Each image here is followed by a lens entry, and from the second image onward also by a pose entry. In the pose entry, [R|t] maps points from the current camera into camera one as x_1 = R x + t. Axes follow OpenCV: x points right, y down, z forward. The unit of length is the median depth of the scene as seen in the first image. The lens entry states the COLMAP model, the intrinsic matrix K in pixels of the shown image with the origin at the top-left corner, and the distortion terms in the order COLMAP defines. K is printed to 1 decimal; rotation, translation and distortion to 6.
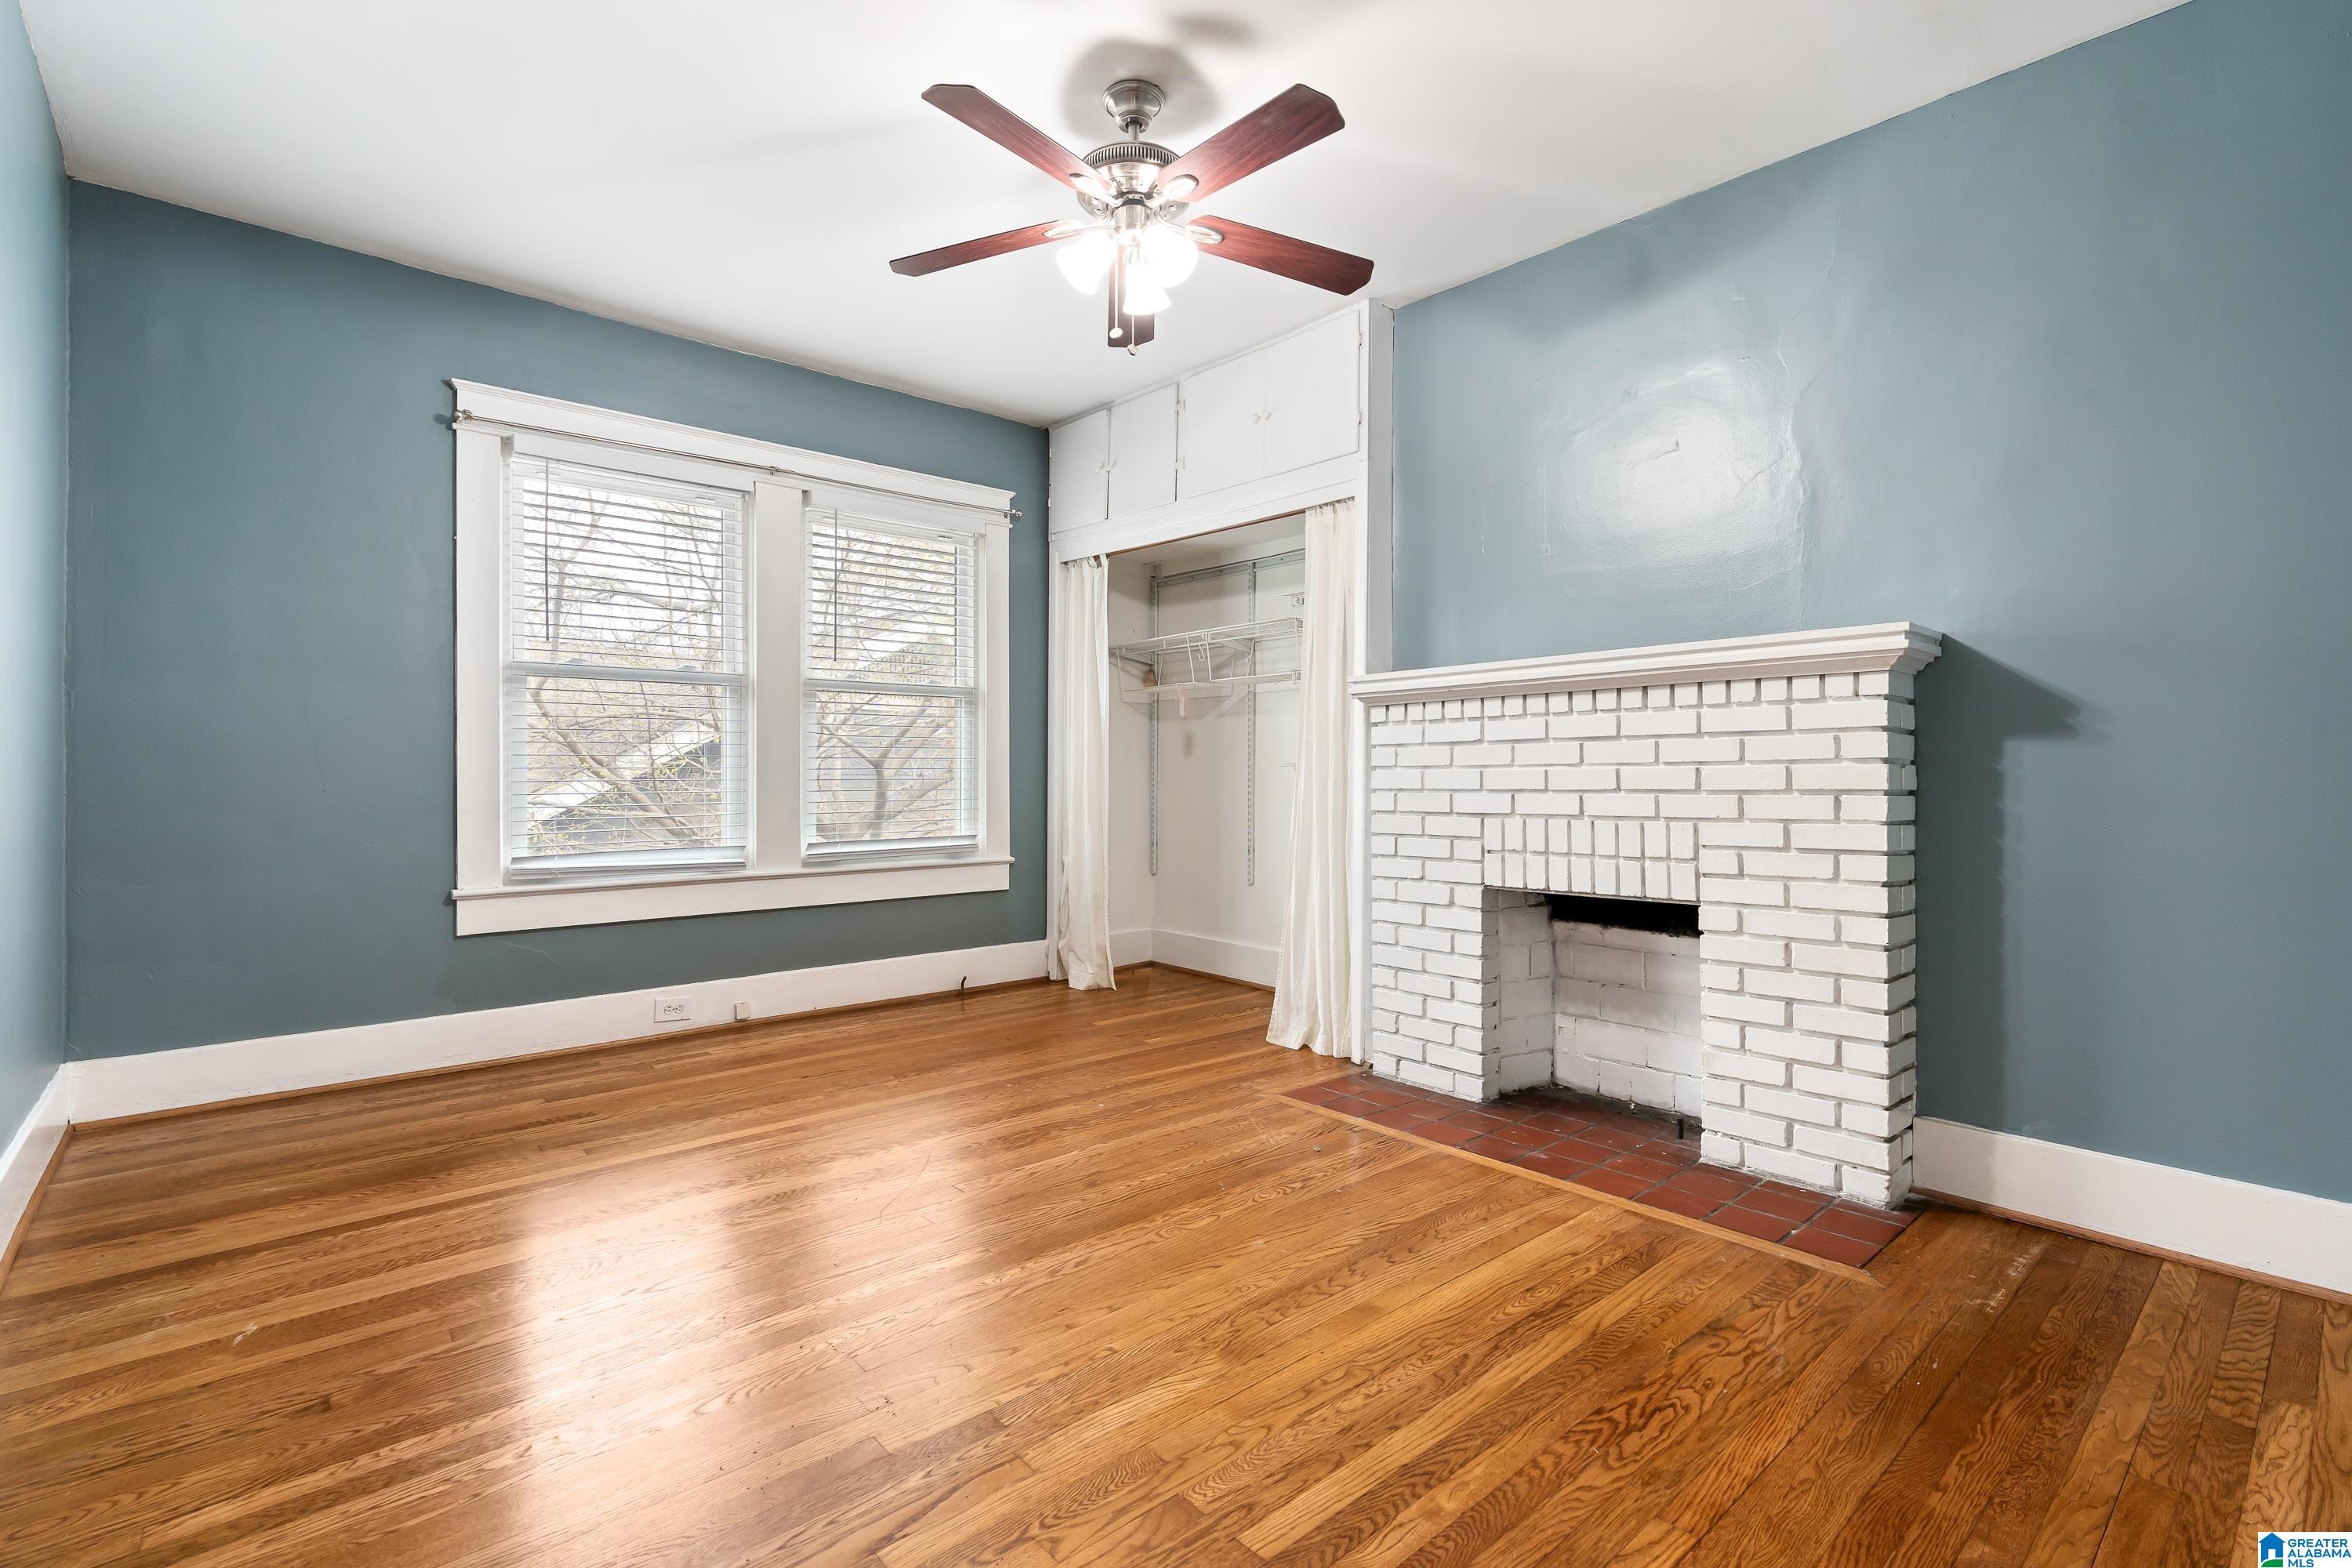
lens RADIAL K [[1078.0, 0, 1173.2], [0, 1078.0, 773.7], [0, 0, 1]] dist [-0.009136, 0.003323]
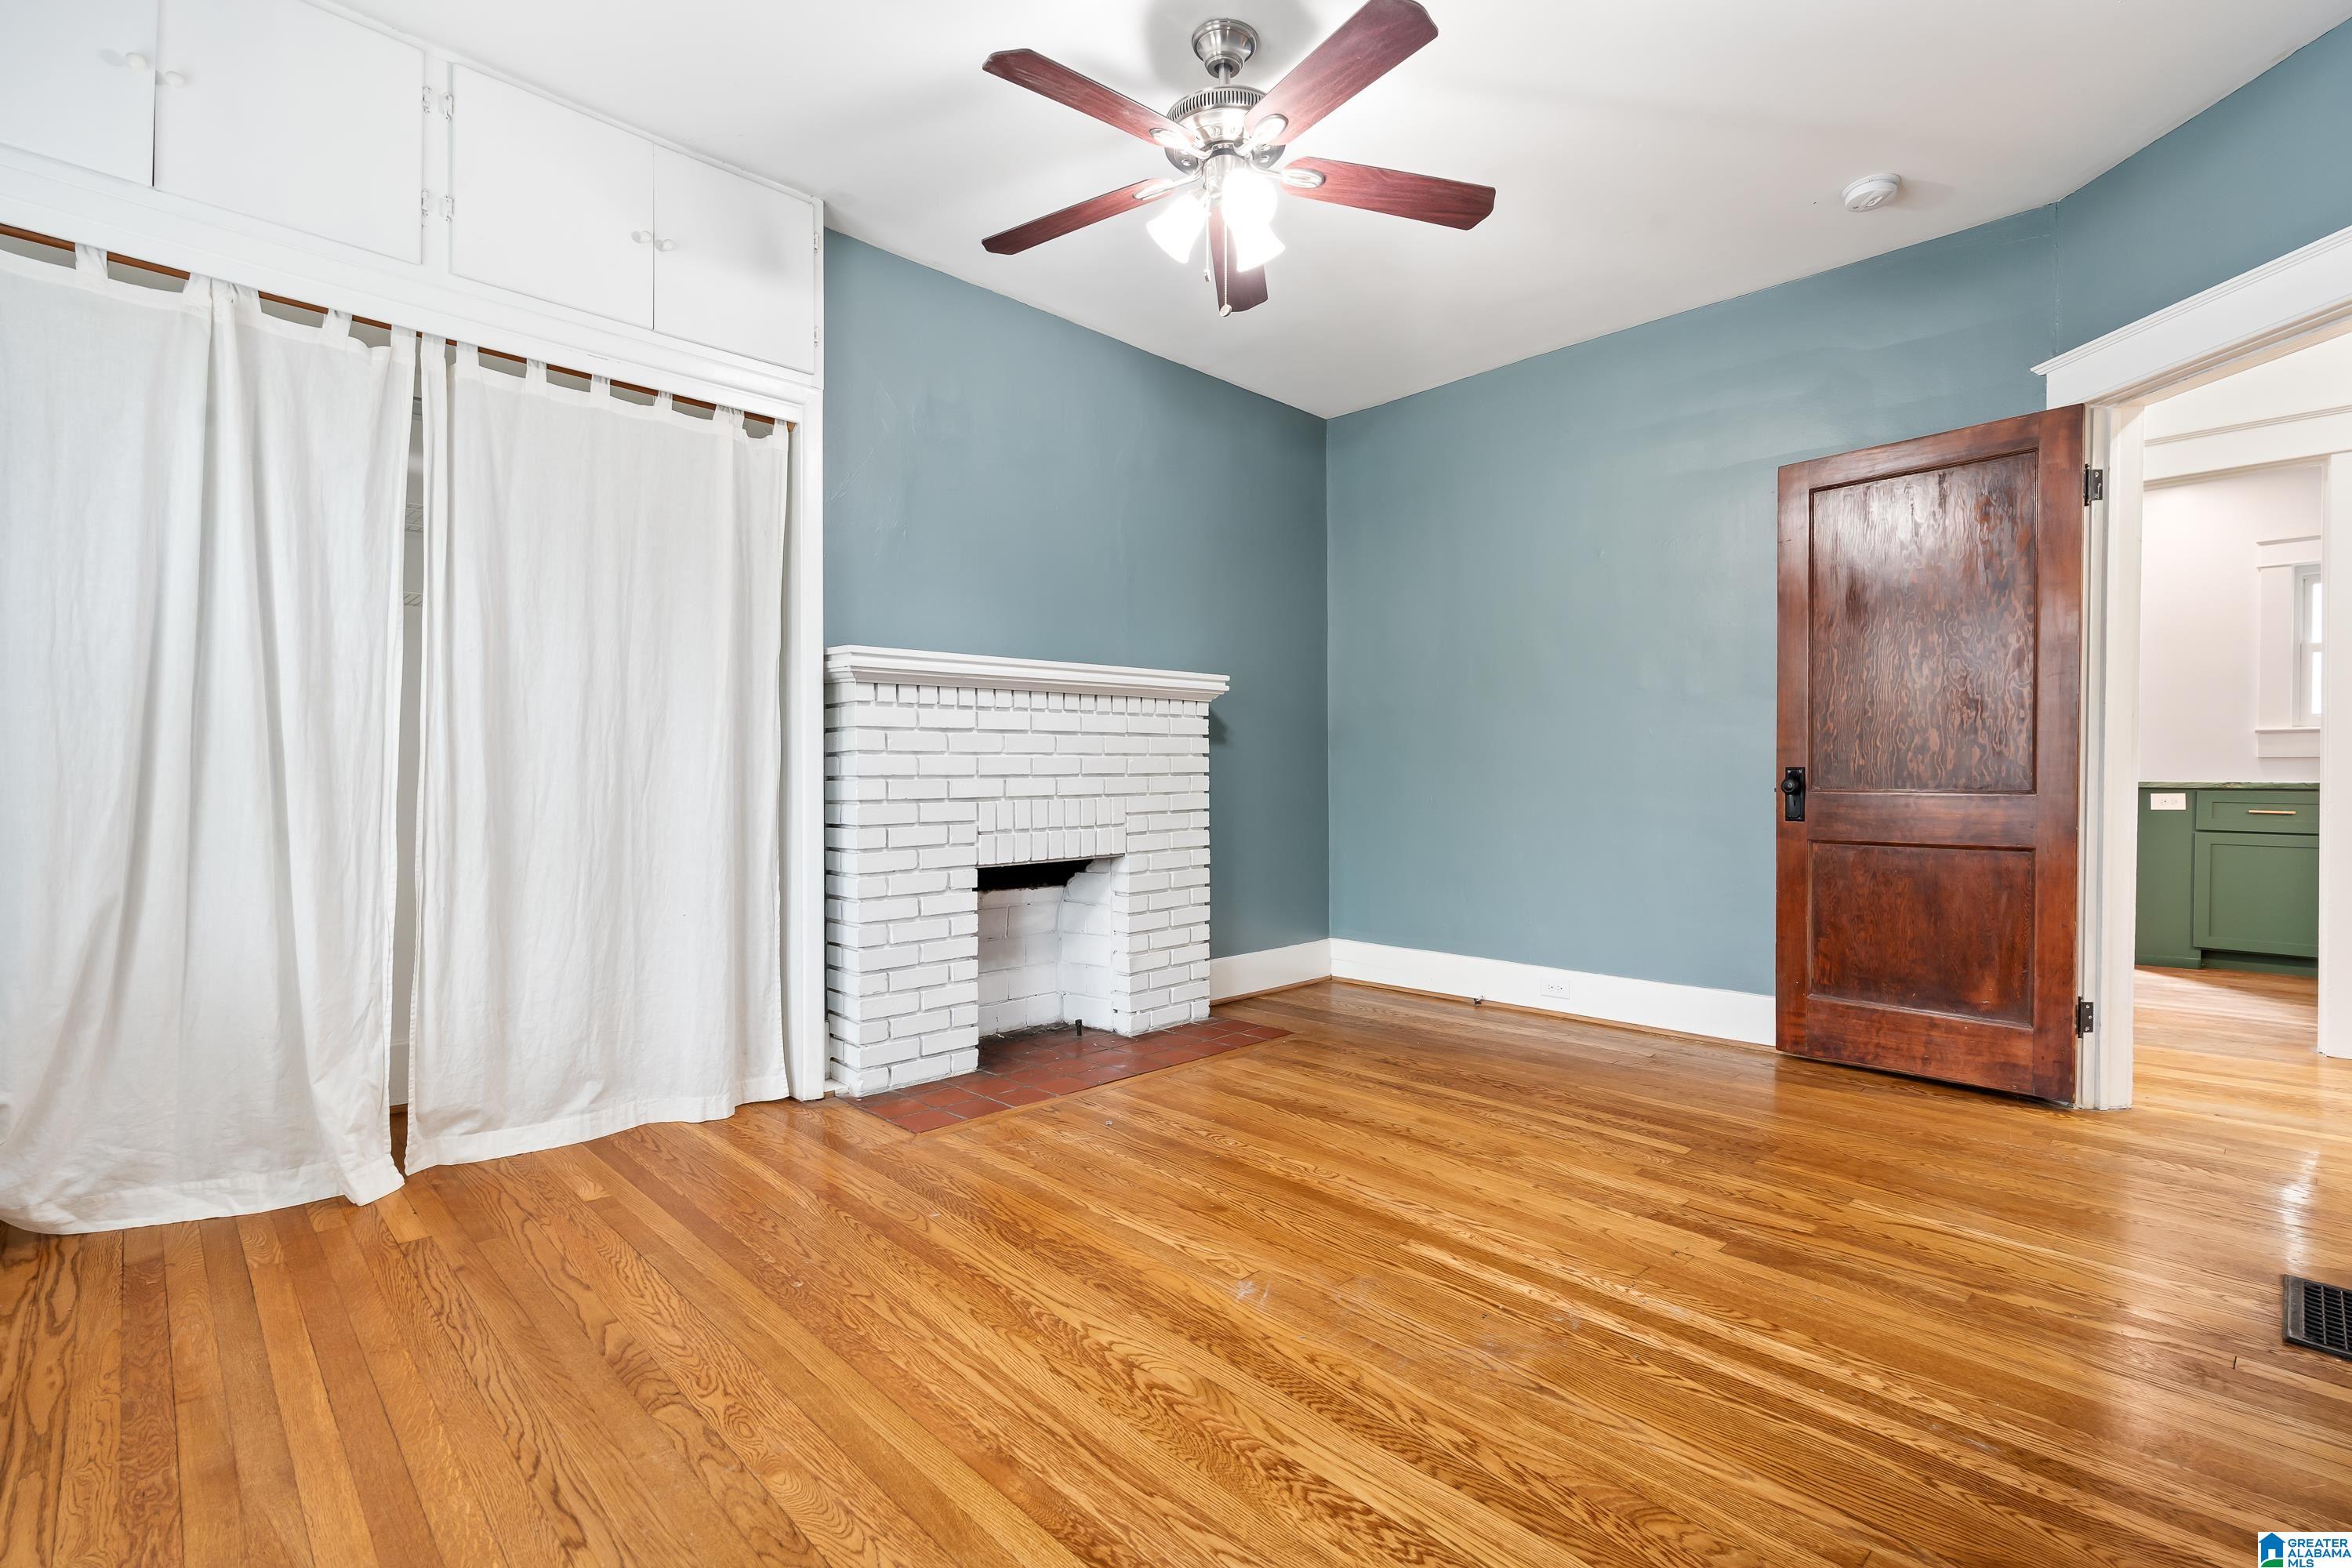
lens RADIAL K [[1078.0, 0, 1171.4], [0, 1078.0, 779.7], [0, 0, 1]] dist [-0.009136, 0.003323]
pose [[-0.055063, -0.010533, 0.998427, -1.007466], [-0.006354, 0.999928, 0.010198, 0.009458], [-0.998463, -0.005782, -0.055126, 1.122758]]
